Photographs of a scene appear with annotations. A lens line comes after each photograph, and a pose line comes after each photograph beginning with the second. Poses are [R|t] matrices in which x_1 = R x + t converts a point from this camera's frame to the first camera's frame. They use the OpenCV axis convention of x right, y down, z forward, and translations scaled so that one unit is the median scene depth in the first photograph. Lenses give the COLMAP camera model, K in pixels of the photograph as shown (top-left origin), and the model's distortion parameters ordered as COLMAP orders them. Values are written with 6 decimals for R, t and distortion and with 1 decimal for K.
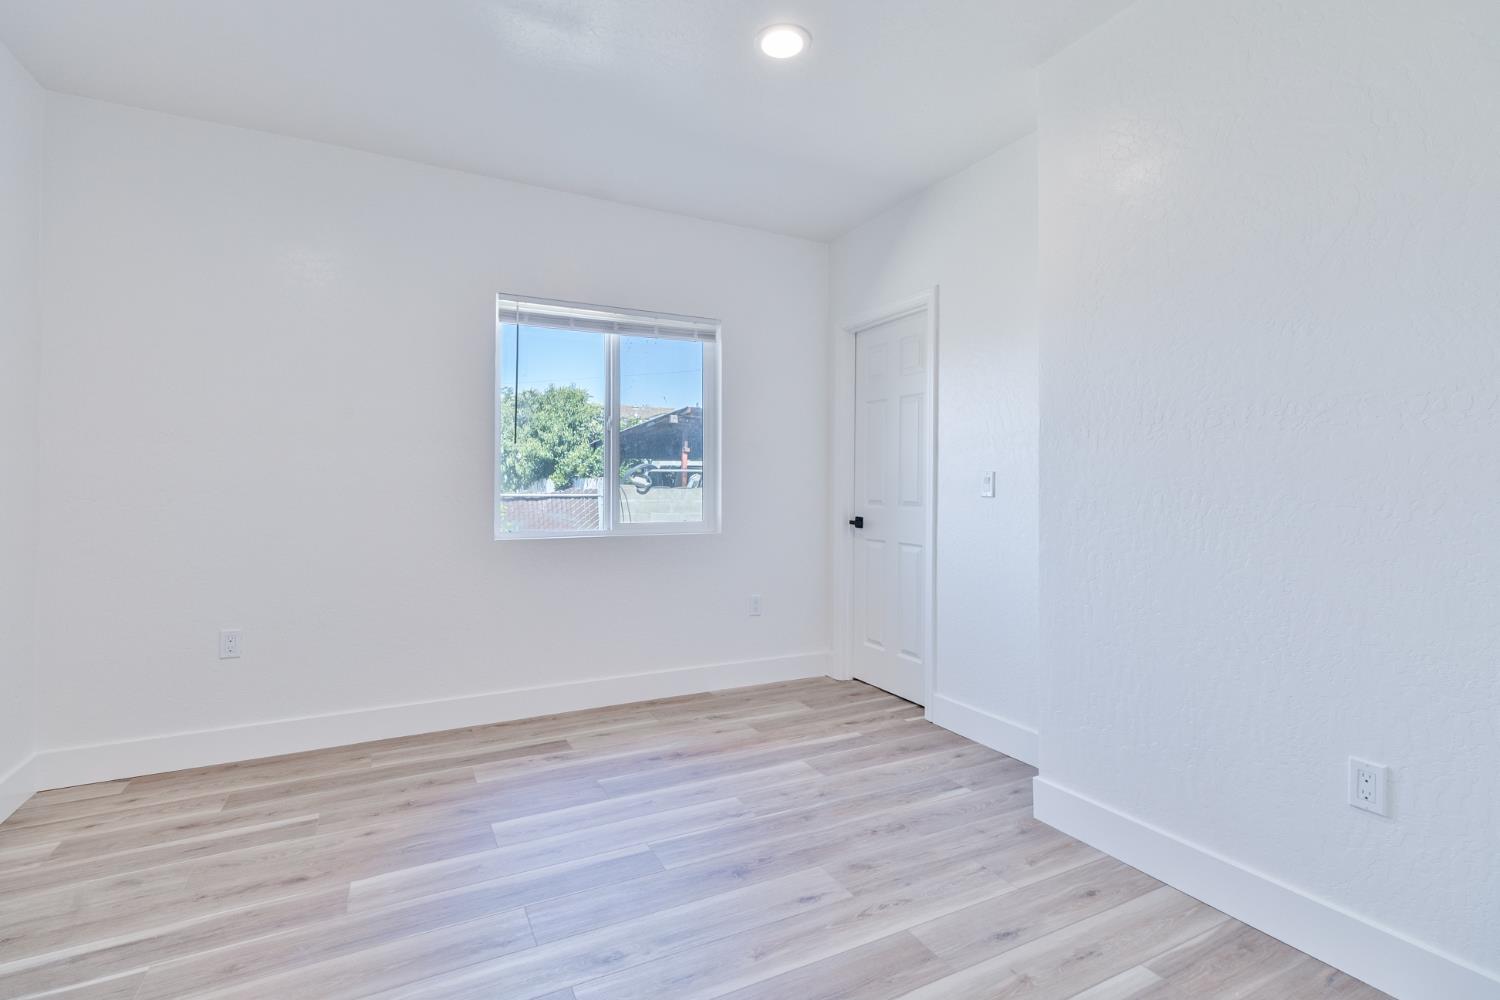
lens RADIAL K [[714.1, 0, 757.3], [0, 714.1, 496.3], [0, 0, 1]] dist [0.011299, 0.000155]
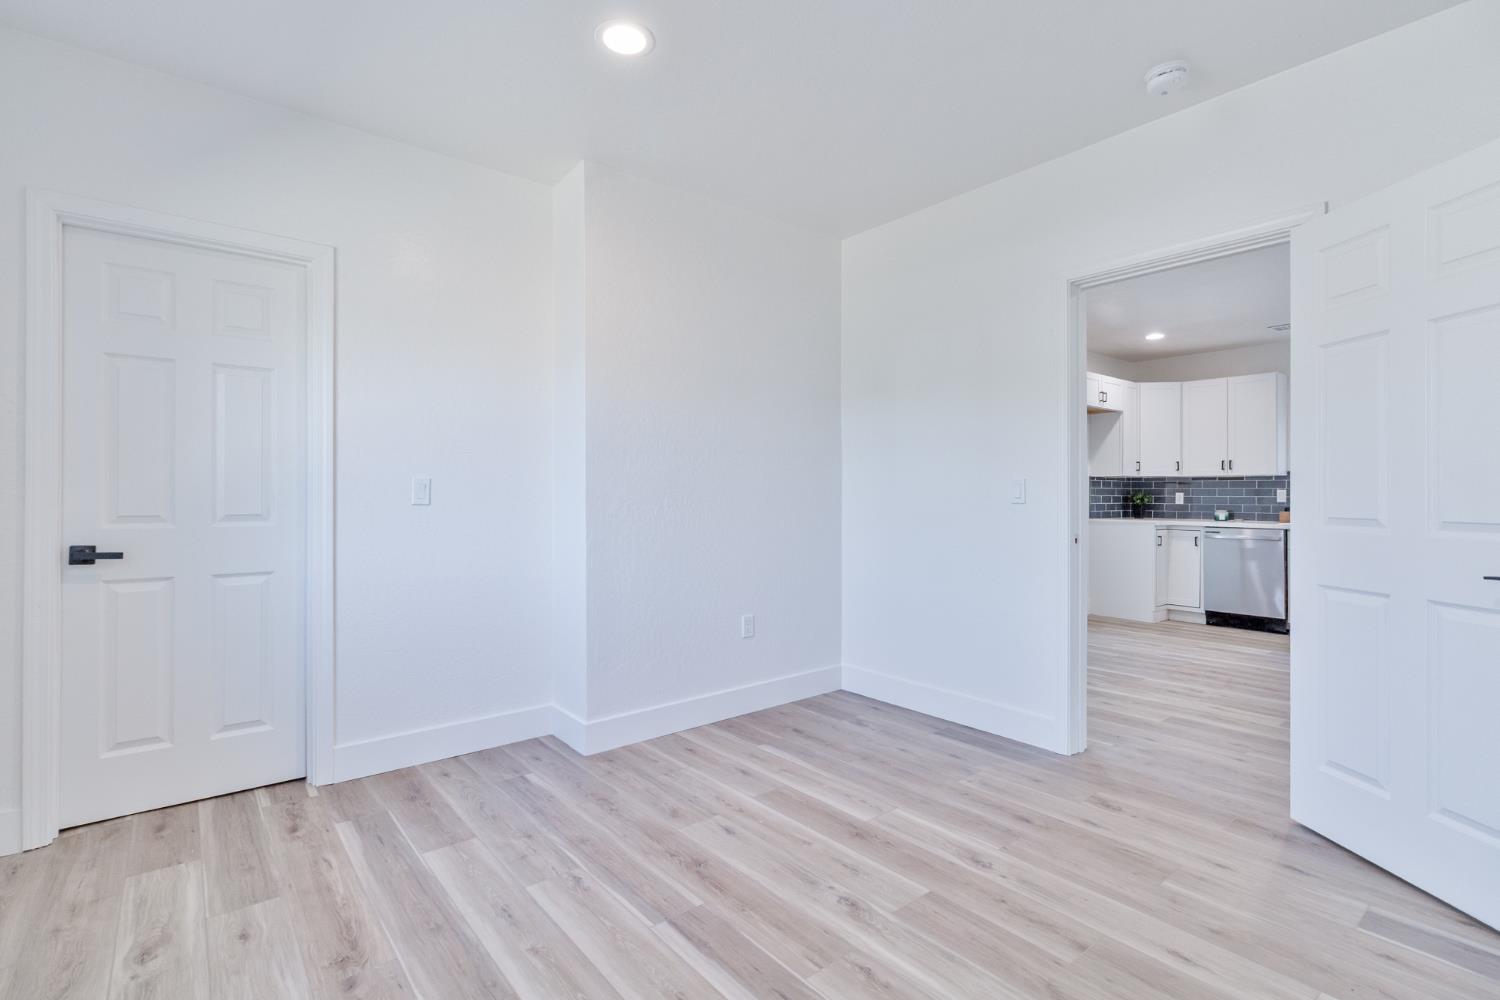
lens RADIAL K [[714.1, 0, 757.3], [0, 714.1, 496.3], [0, 0, 1]] dist [0.011299, 0.000155]
pose [[-0.208377, -0.003694, 0.978042, -0.669472], [0.012195, 0.999905, 0.006375, -0.010576], [-0.977973, 0.013256, -0.208312, 0.708220]]
